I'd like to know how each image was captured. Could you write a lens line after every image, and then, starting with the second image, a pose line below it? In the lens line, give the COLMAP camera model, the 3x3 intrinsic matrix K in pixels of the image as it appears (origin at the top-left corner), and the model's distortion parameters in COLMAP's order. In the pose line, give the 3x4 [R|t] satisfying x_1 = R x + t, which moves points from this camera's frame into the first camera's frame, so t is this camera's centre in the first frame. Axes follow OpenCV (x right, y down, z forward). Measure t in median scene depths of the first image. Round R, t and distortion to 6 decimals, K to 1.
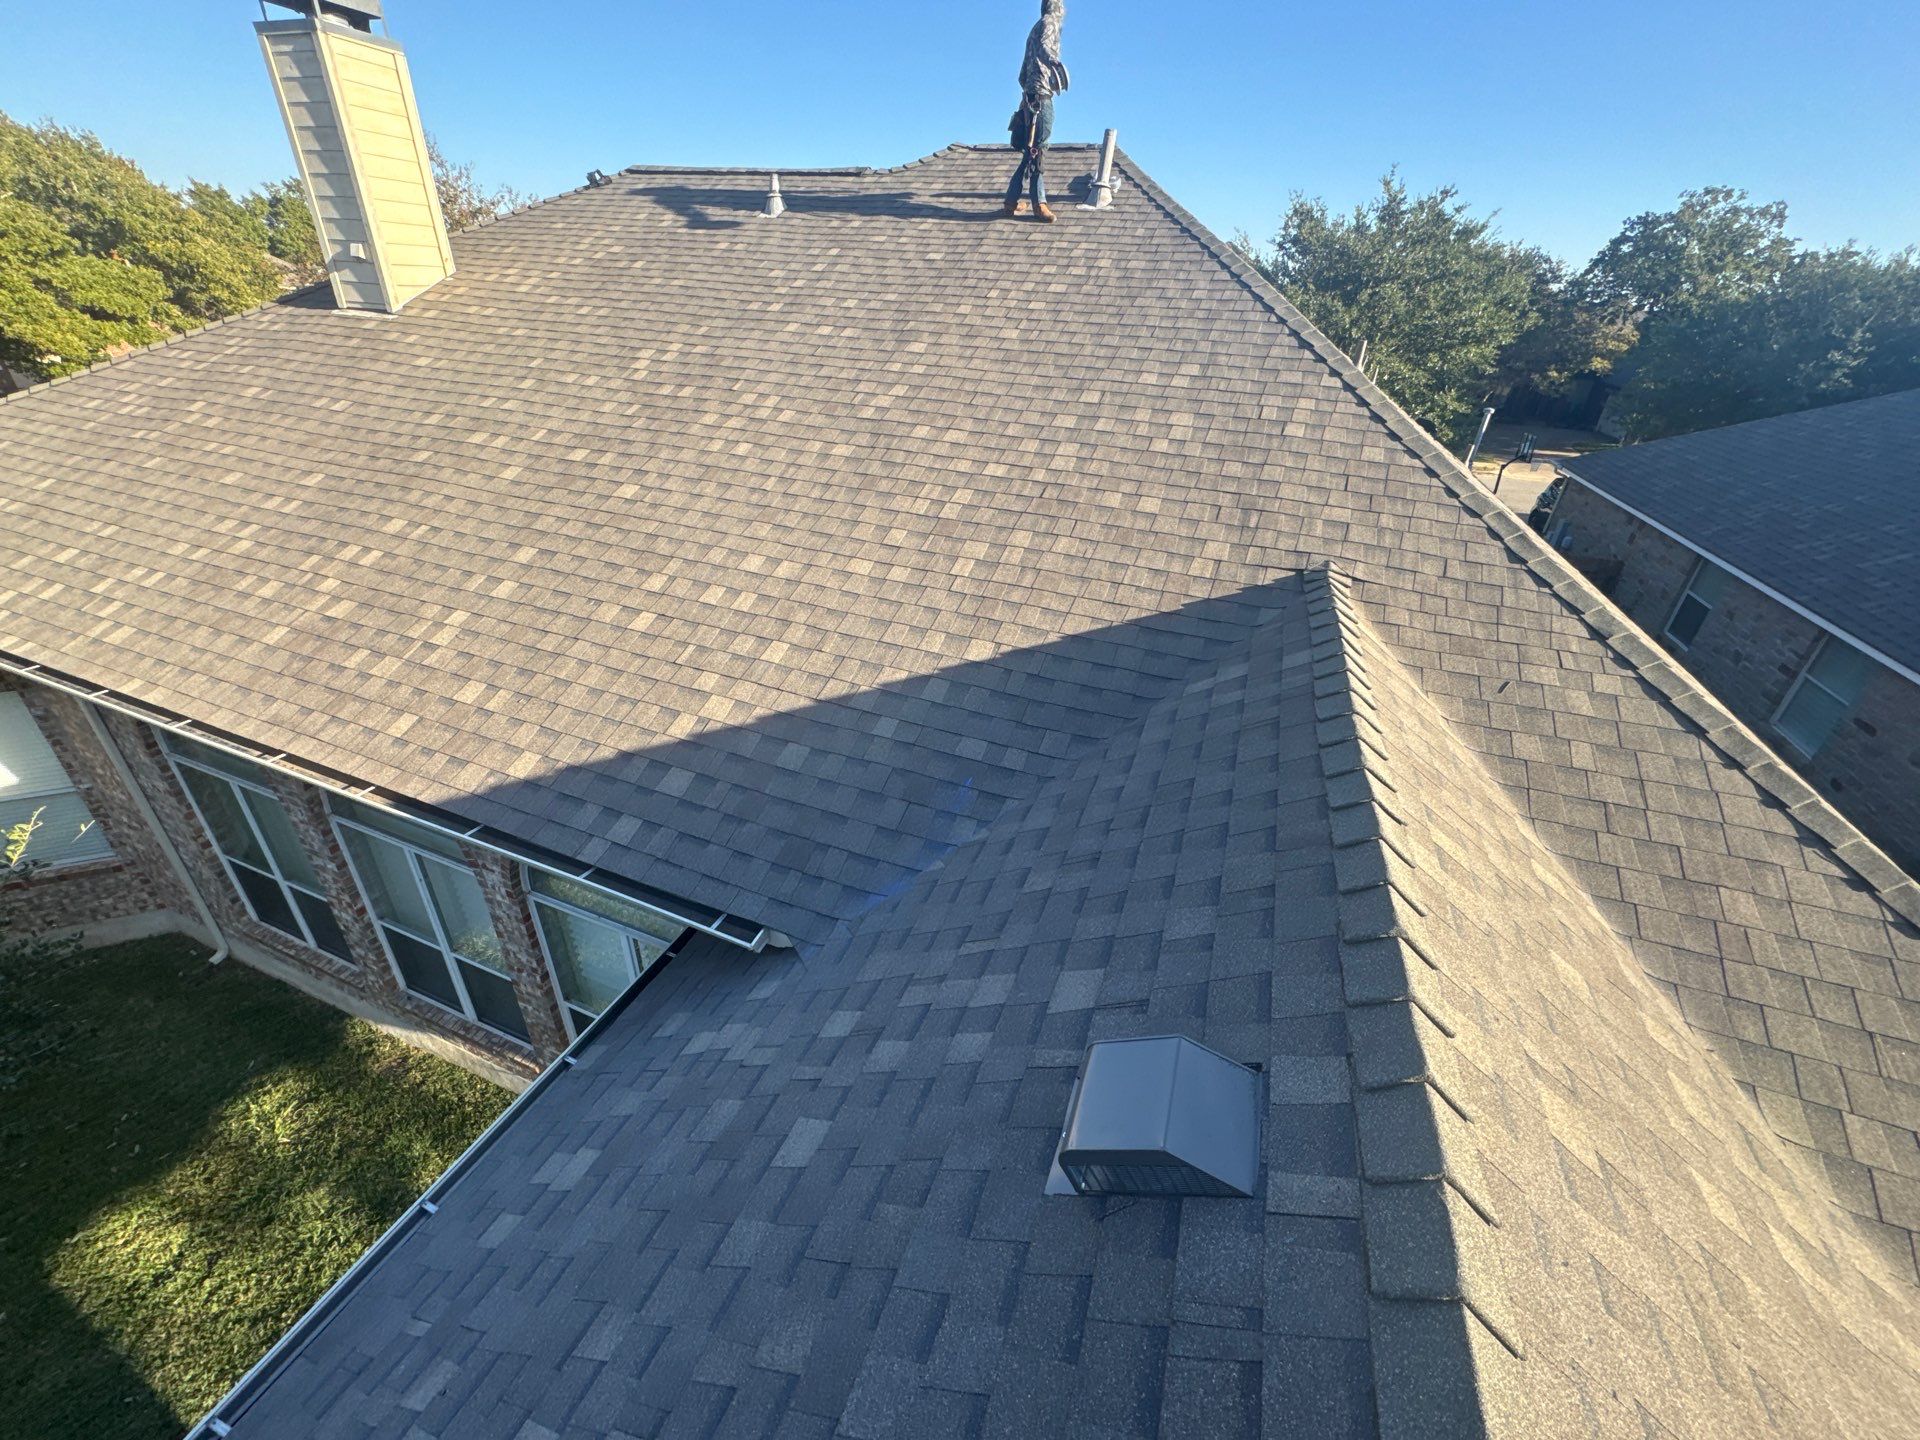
lens RADIAL K [[761.1, 0, 958.0], [0, 761.1, 720.4], [0, 0, 1]] dist [-0.002447, 0.000443]
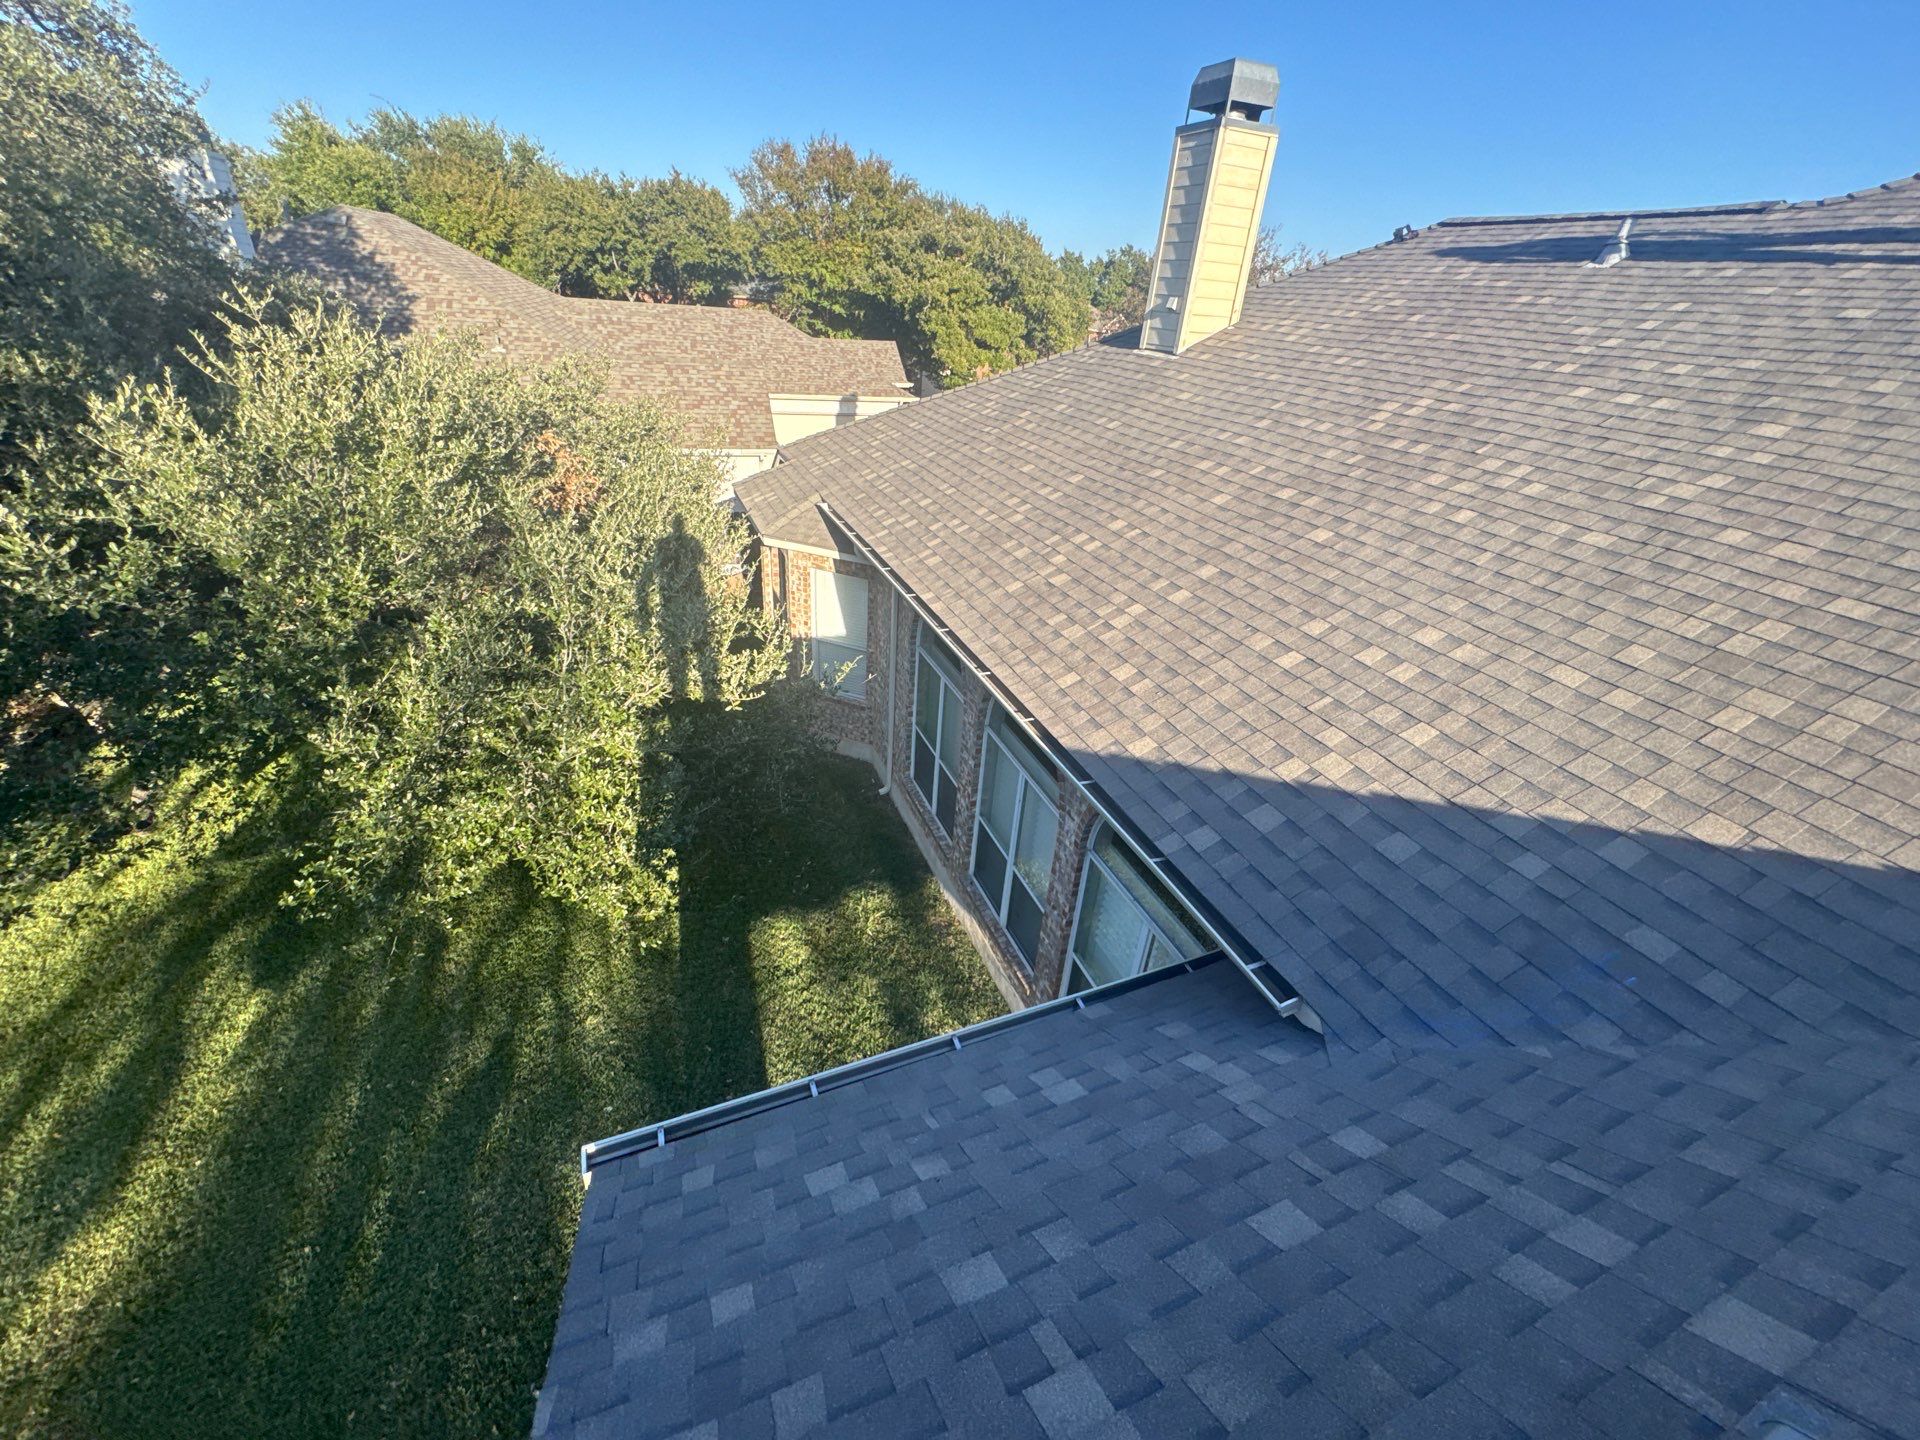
lens RADIAL K [[764.4, 0, 964.2], [0, 764.4, 723.2], [0, 0, 1]] dist [0.000091, 0.000020]
pose [[0.695494, 0.348603, -0.628303, -0.033098], [-0.379822, 0.920636, 0.090359, 0.015065], [0.609937, 0.175800, 0.772704, -0.028419]]
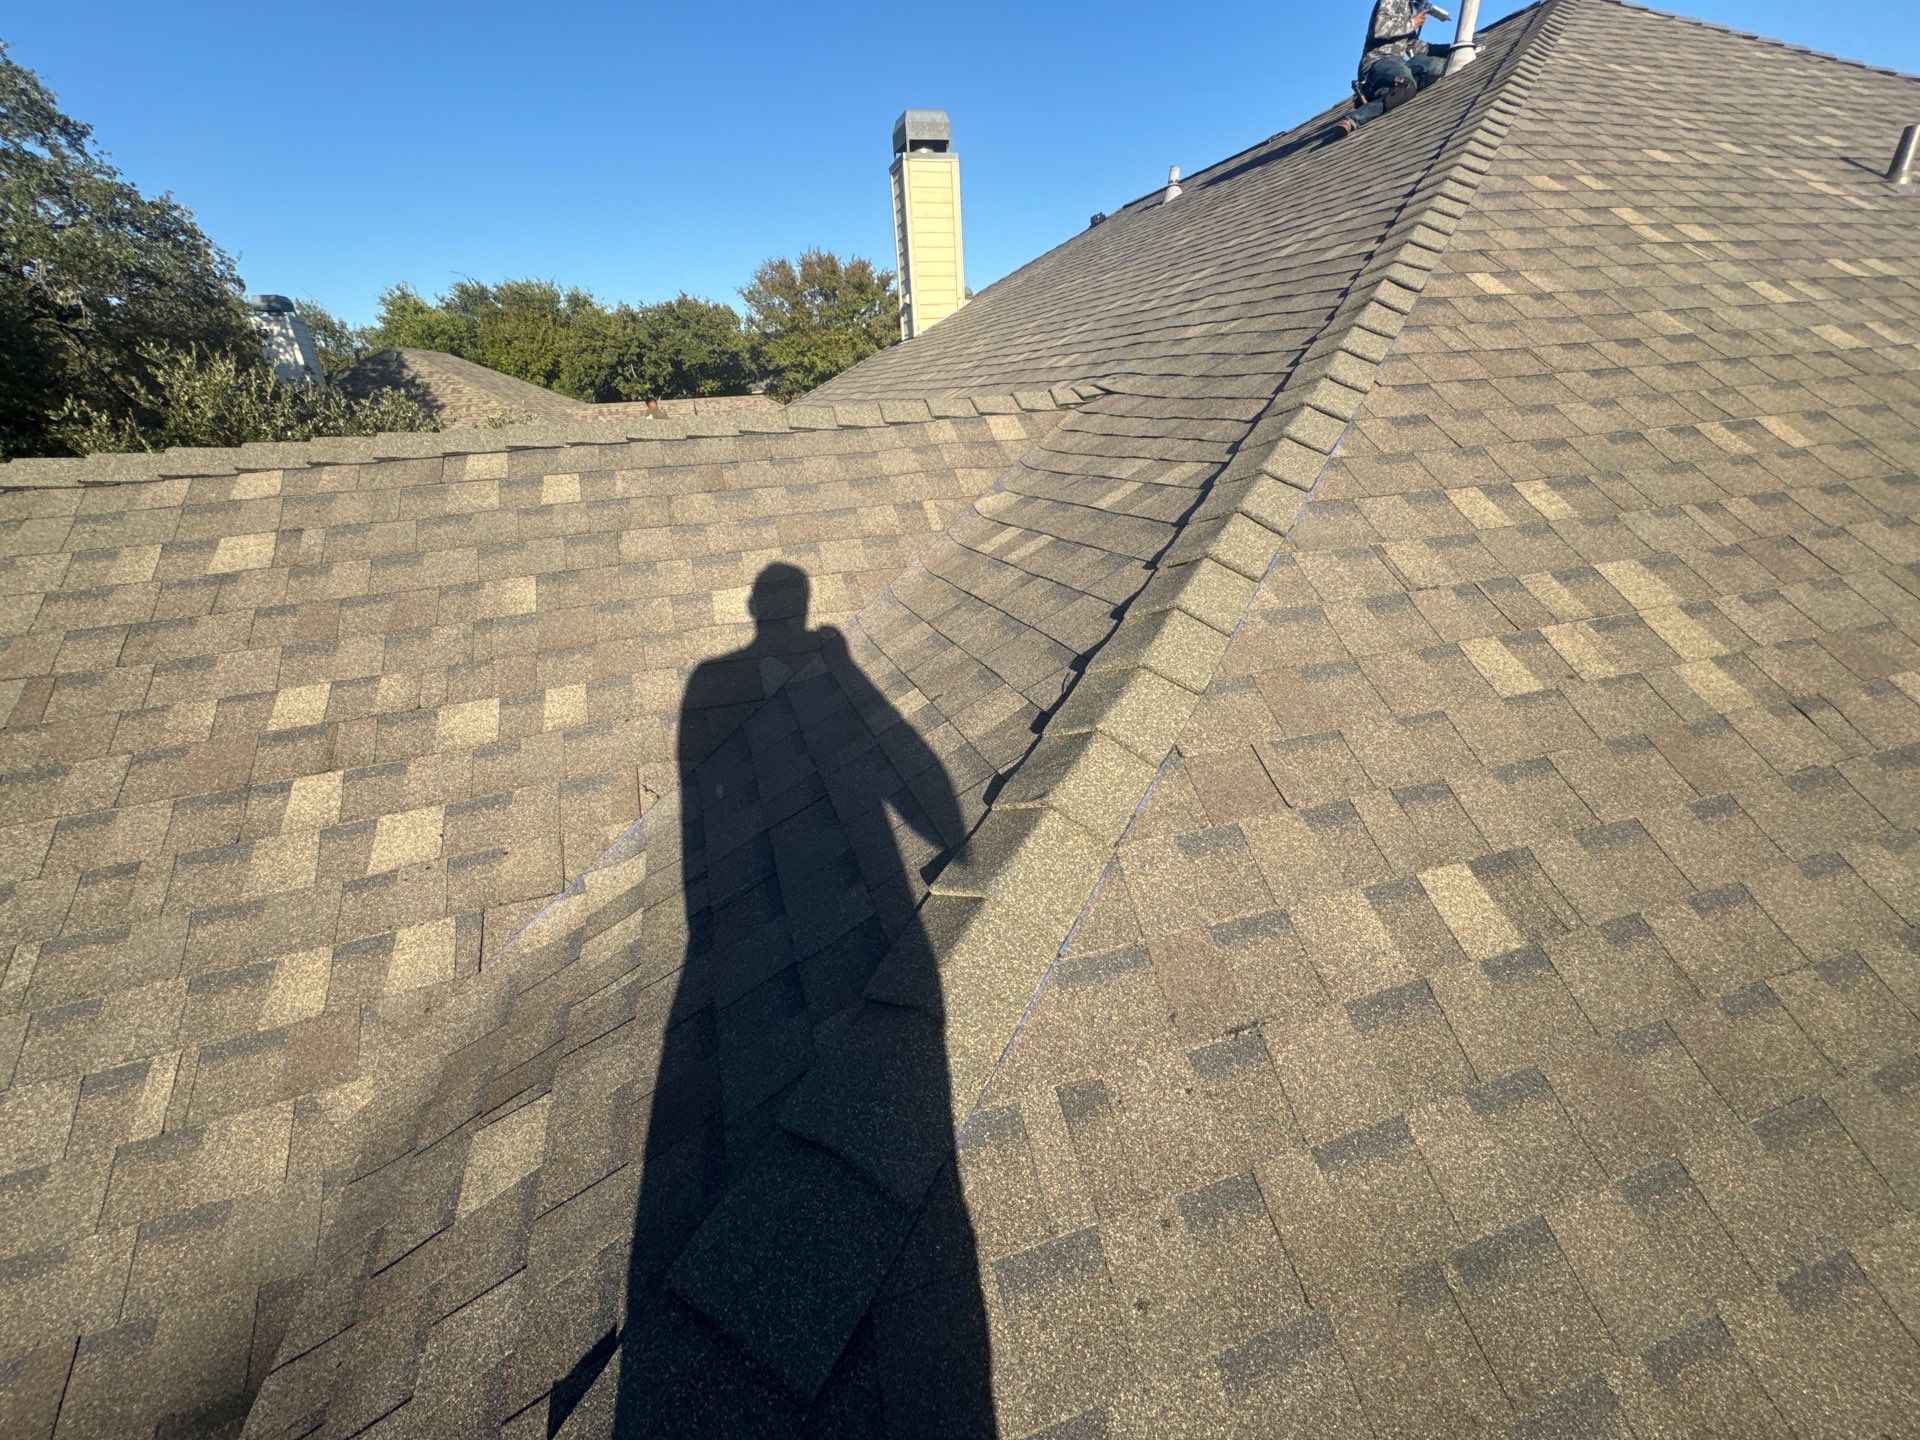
lens RADIAL K [[749.4, 0, 938.6], [0, 749.4, 722.5], [0, 0, 1]] dist [-0.025266, 0.010550]
pose [[0.628477, 0.248794, -0.736966, 0.724263], [-0.310707, 0.948892, 0.055371, 0.097111], [0.713077, 0.194181, 0.673658, 0.294532]]
